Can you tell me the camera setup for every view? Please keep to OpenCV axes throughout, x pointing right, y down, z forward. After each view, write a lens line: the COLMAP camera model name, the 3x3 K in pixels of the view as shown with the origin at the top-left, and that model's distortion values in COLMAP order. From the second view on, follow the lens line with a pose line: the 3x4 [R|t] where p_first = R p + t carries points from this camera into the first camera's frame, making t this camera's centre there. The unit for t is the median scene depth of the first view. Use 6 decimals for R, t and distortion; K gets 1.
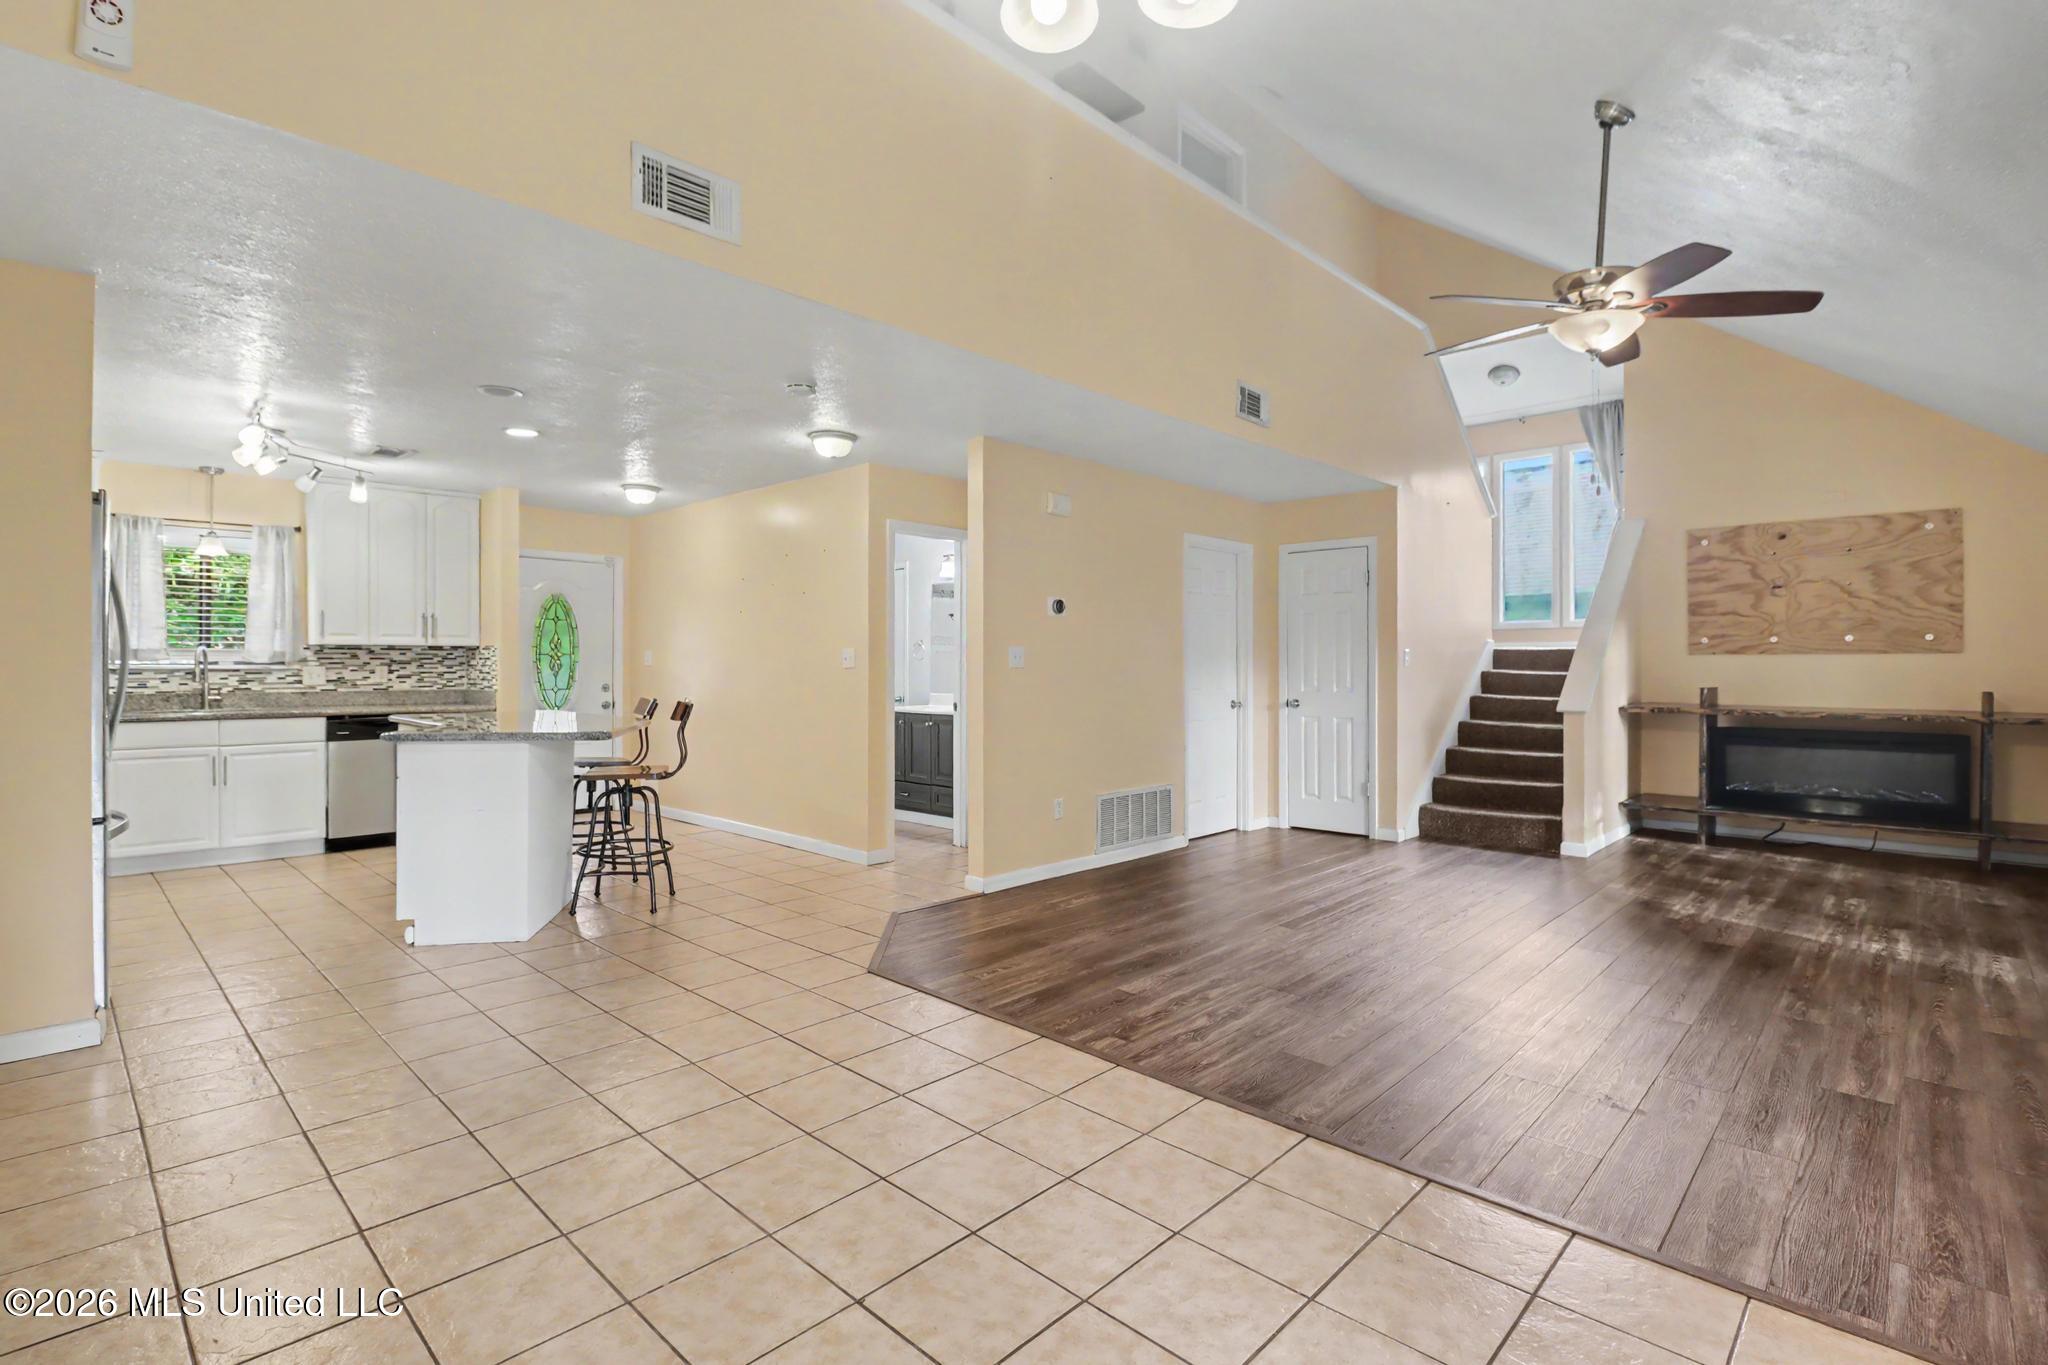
lens RADIAL K [[979.0, 0, 1041.8], [0, 979.0, 666.1], [0, 0, 1]] dist [-0.013221, -0.004402]
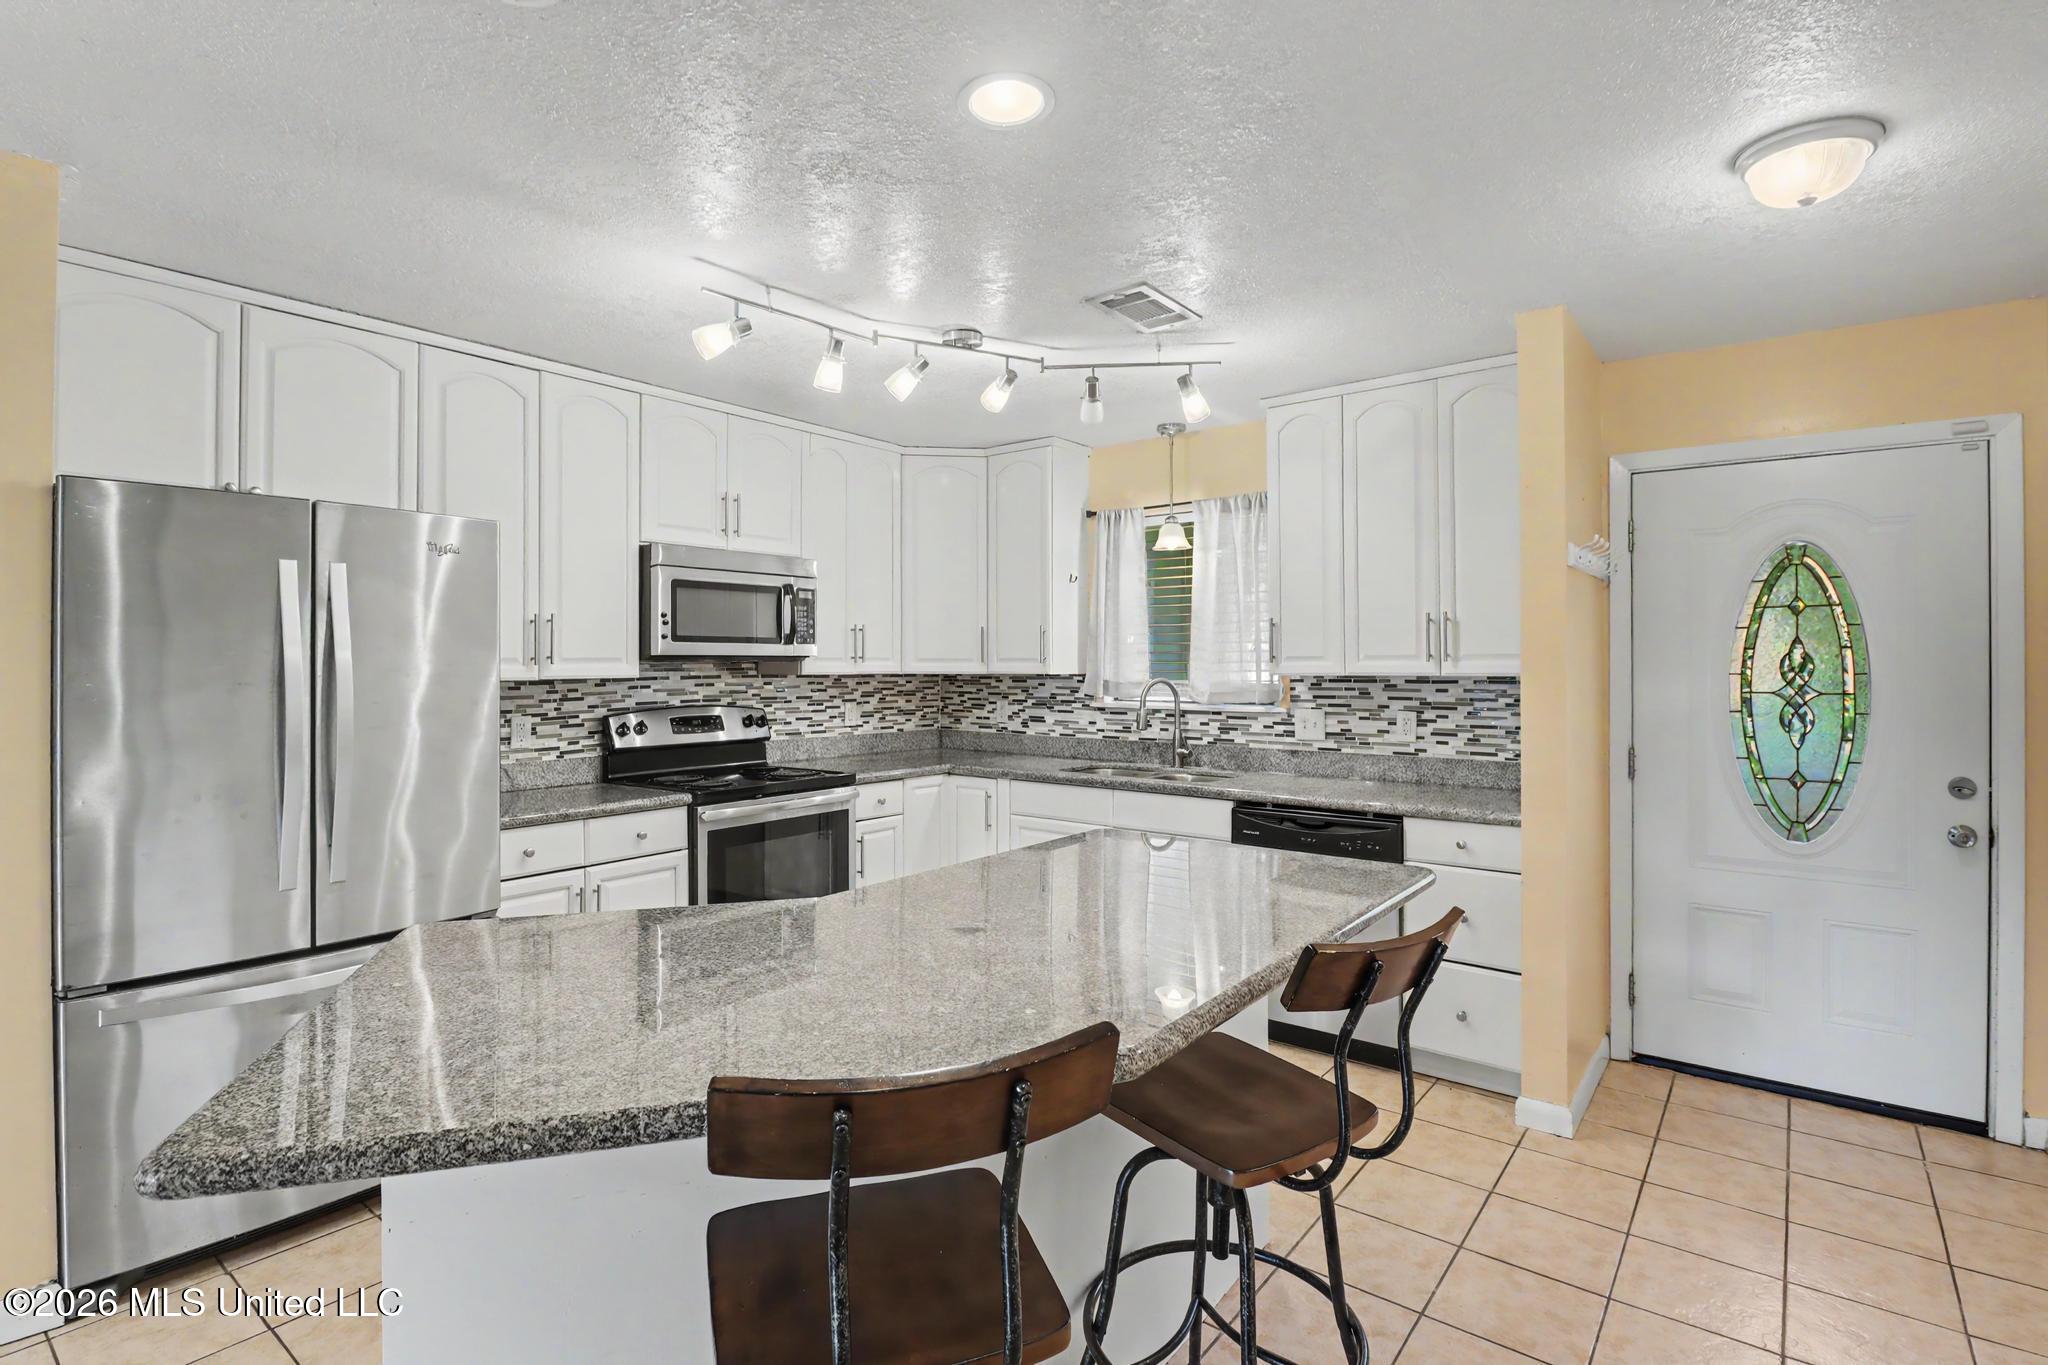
lens RADIAL K [[979.0, 0, 1007.8], [0, 979.0, 663.1], [0, 0, 1]] dist [-0.013221, -0.004402]
pose [[0.088244, -0.004670, -0.996088, -0.151478], [-0.004997, 0.999974, -0.005131, -0.025144], [0.996086, 0.005430, 0.088218, 0.757552]]
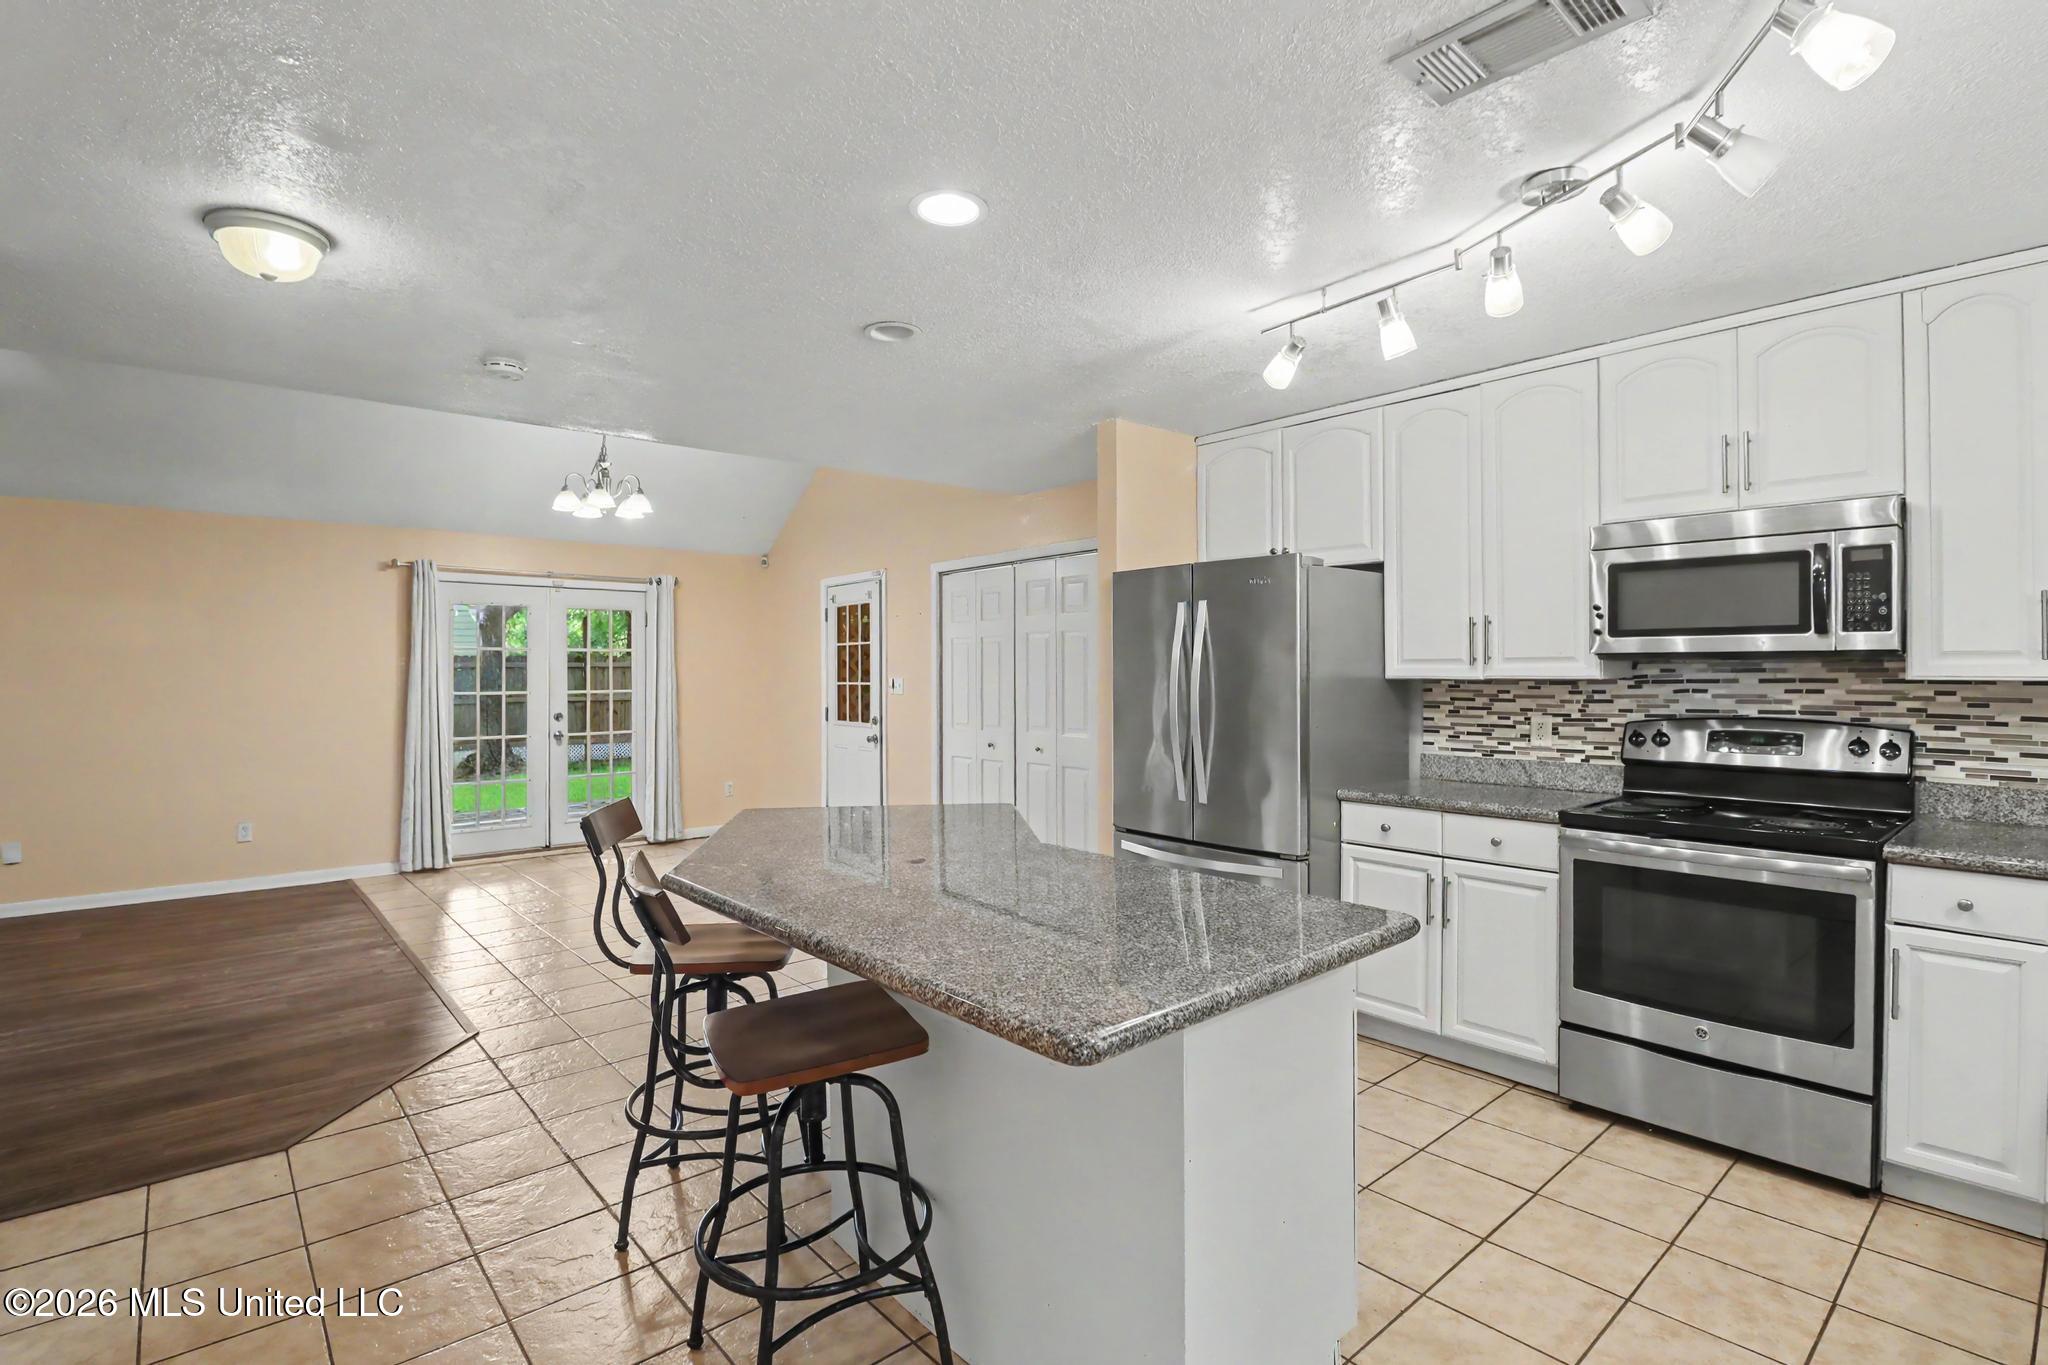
lens RADIAL K [[979.0, 0, 1030.9], [0, 979.0, 671.6], [0, 0, 1]] dist [-0.013221, -0.004402]
pose [[-0.994179, 0.001182, 0.107730, -0.485041], [0.002448, 0.999930, 0.011619, -0.028719], [-0.107709, 0.011815, -0.994112, 1.111110]]
